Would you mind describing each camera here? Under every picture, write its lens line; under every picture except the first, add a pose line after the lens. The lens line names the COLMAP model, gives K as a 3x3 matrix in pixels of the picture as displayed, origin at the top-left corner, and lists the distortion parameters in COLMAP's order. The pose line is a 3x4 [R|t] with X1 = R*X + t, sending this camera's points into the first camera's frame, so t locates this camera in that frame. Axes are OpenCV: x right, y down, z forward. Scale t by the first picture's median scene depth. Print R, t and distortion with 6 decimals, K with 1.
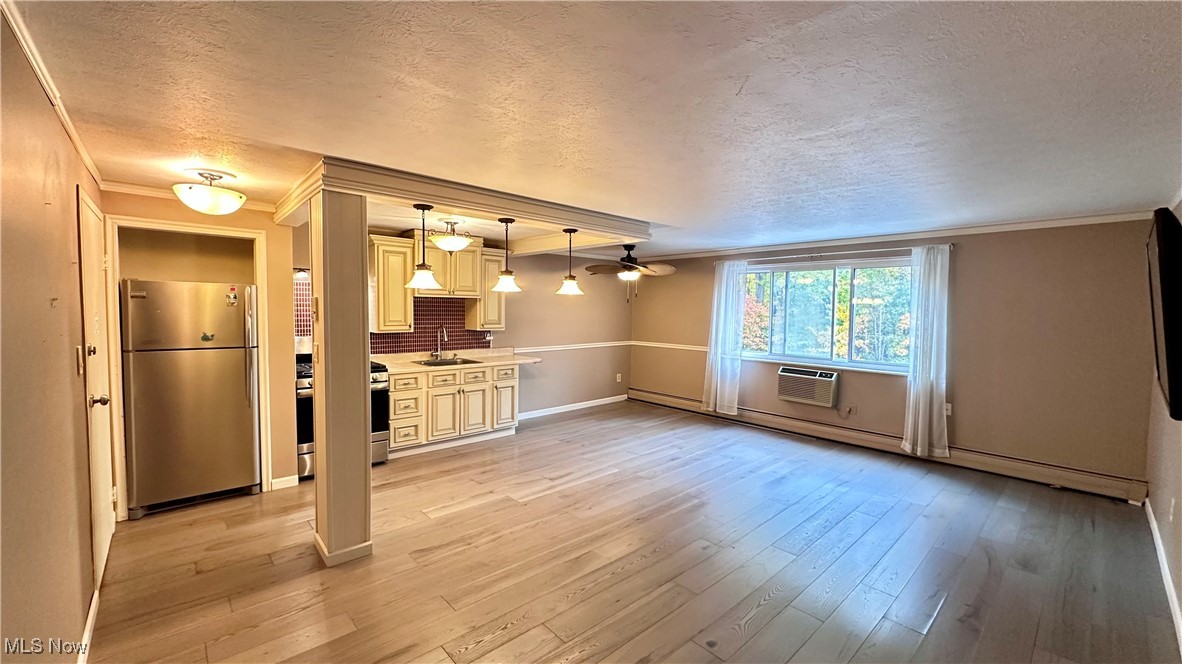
lens RADIAL K [[470.9, 0, 588.9], [0, 470.9, 328.6], [0, 0, 1]] dist [-0.003418, 0.000978]
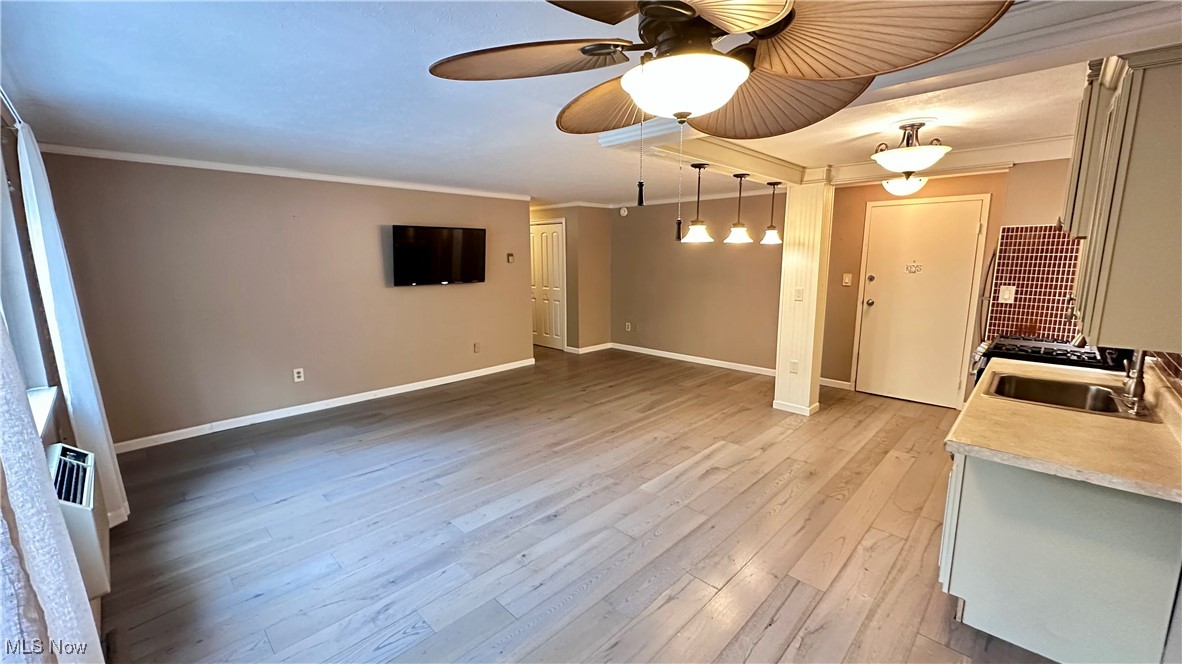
lens RADIAL K [[470.9, 0, 584.3], [0, 470.9, 333.3], [0, 0, 1]] dist [-0.003418, 0.000978]
pose [[-0.998894, 0.000179, -0.047025, 0.159844], [-0.009880, 0.976877, 0.213573, -0.069973], [0.045976, 0.213801, -0.975795, 1.447928]]
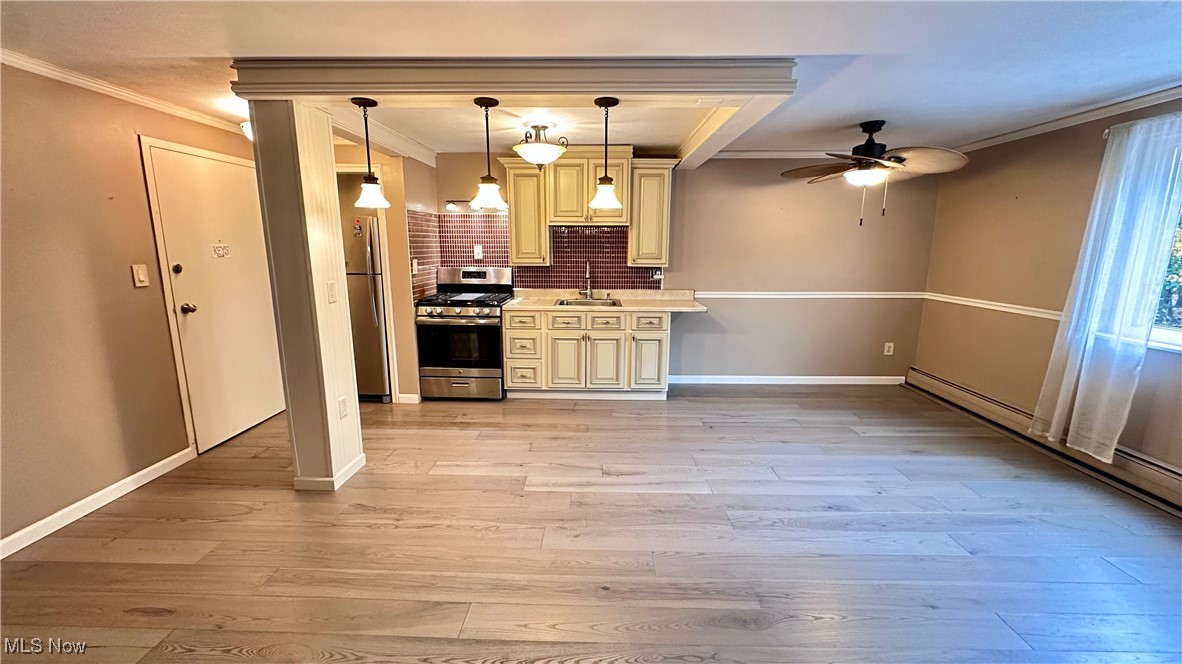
lens RADIAL K [[470.9, 0, 587.7], [0, 470.9, 330.7], [0, 0, 1]] dist [-0.003418, 0.000978]
pose [[0.720639, 0.116217, -0.683501, 0.308493], [-0.026324, 0.989726, 0.140531, 0.001768], [0.692811, -0.083280, 0.716294, 0.399832]]
